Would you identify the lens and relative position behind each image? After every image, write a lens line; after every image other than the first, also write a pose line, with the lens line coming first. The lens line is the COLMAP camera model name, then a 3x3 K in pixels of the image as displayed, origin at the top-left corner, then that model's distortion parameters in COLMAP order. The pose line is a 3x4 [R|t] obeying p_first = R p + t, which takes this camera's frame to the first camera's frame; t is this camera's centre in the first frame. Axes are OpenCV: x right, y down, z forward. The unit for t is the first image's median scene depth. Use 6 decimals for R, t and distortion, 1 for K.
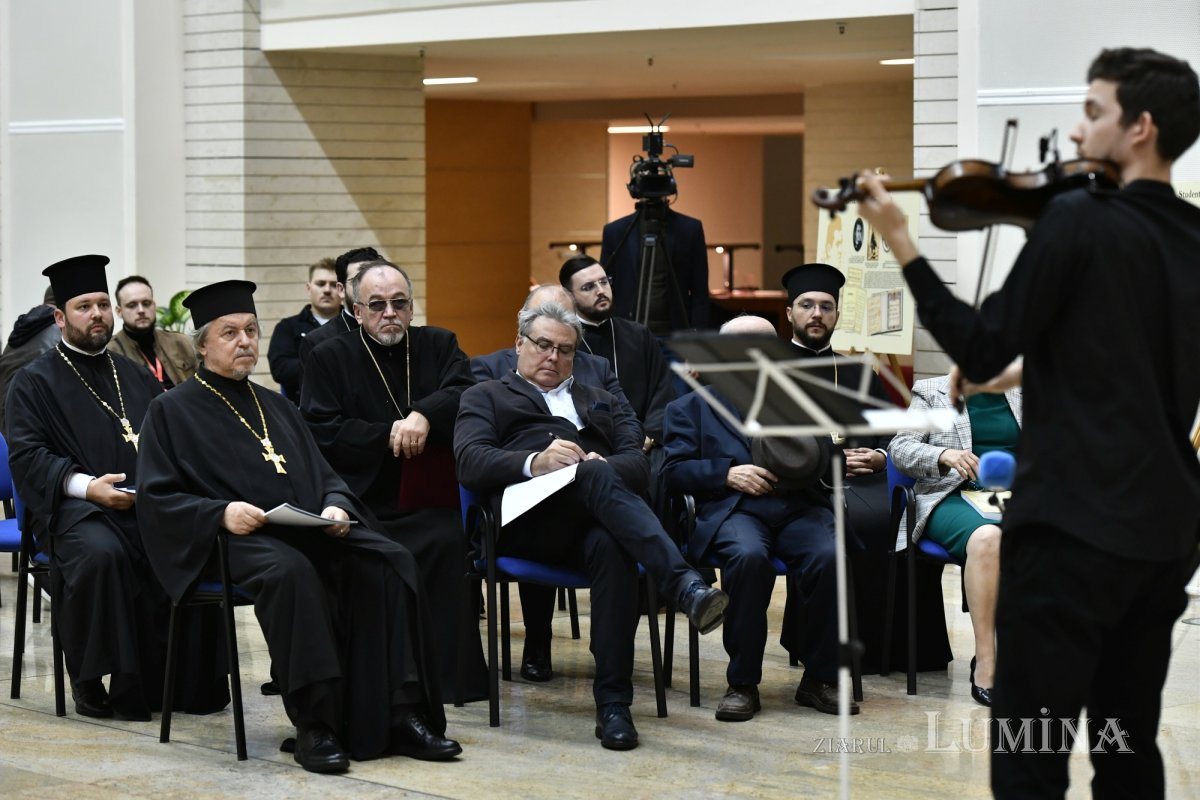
lens RADIAL K [[5354.6, 0, 600.0], [0, 5354.6, 400.0], [0, 0, 1]] dist [-0.172280, -0.851380]
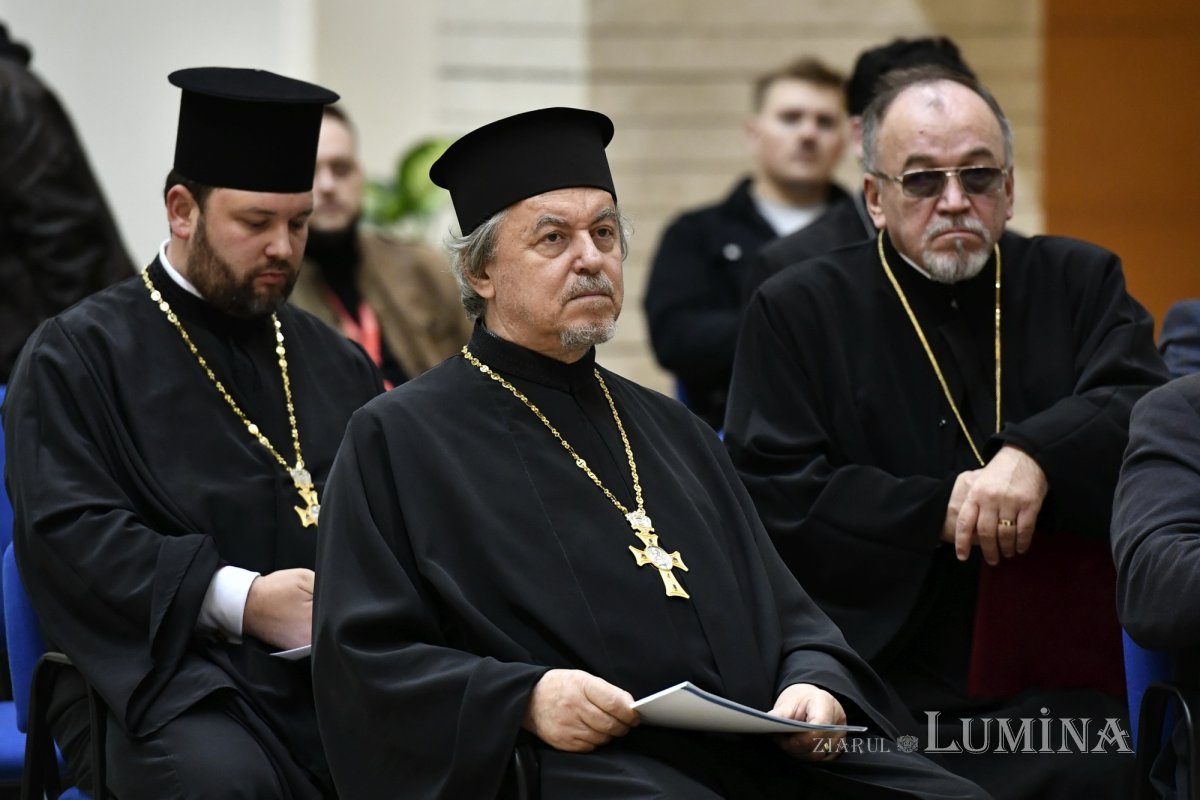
lens RADIAL K [[5297.6, 0, 600.0], [0, 5297.6, 441.2], [0, 0, 1]] dist [3.392010, 1.140218]
pose [[0.997169, 0.014987, -0.073687, -0.035906], [-0.014421, 0.999862, 0.008204, -0.001278], [0.073800, -0.007119, 0.997248, 0.600103]]
